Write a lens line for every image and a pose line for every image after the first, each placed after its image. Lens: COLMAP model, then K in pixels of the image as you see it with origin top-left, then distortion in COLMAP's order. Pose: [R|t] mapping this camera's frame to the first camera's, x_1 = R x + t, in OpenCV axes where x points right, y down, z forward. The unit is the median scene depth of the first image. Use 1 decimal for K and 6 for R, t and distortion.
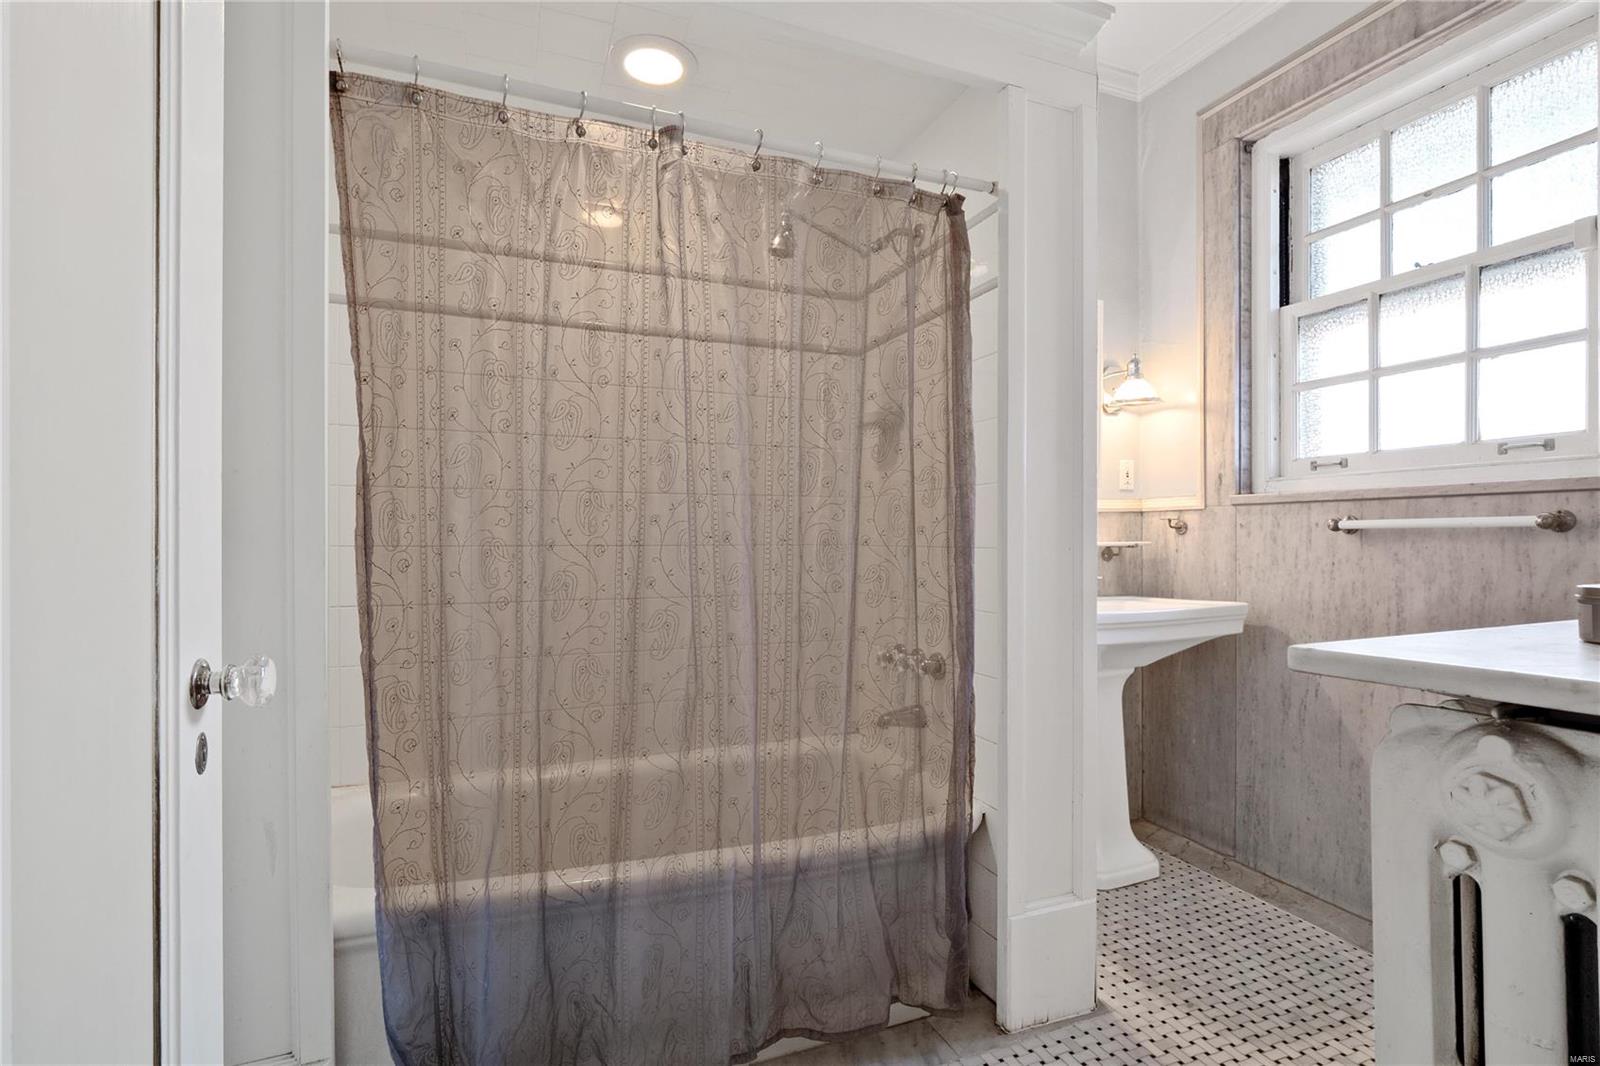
lens RADIAL K [[756.7, 0, 800.0], [0, 756.7, 533.0], [0, 0, 1]] dist [-0.020264, 0.000336]
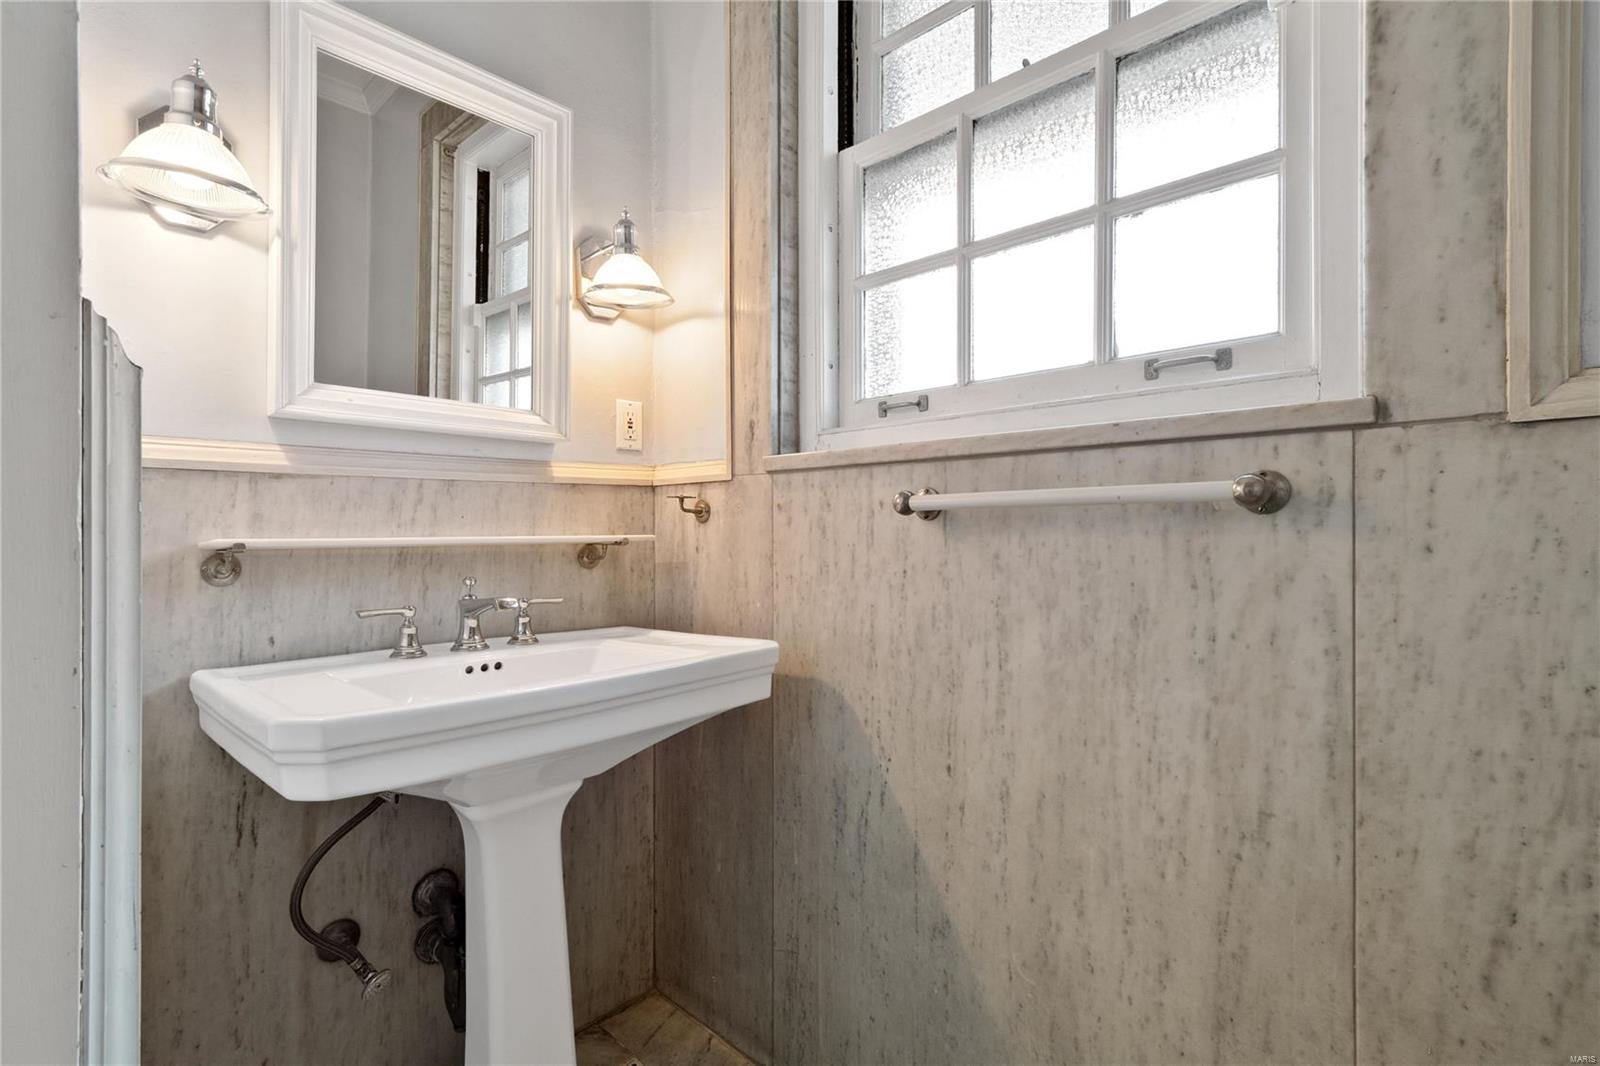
lens RADIAL K [[760.0, 0, 800.5], [0, 760.0, 520.5], [0, 0, 1]] dist [-0.001256, -0.000678]
pose [[0.908406, 0.002468, 0.418082, 0.379510], [0.000536, 0.999975, -0.007069, 0.005344], [-0.418089, 0.006645, 0.908382, 0.484071]]
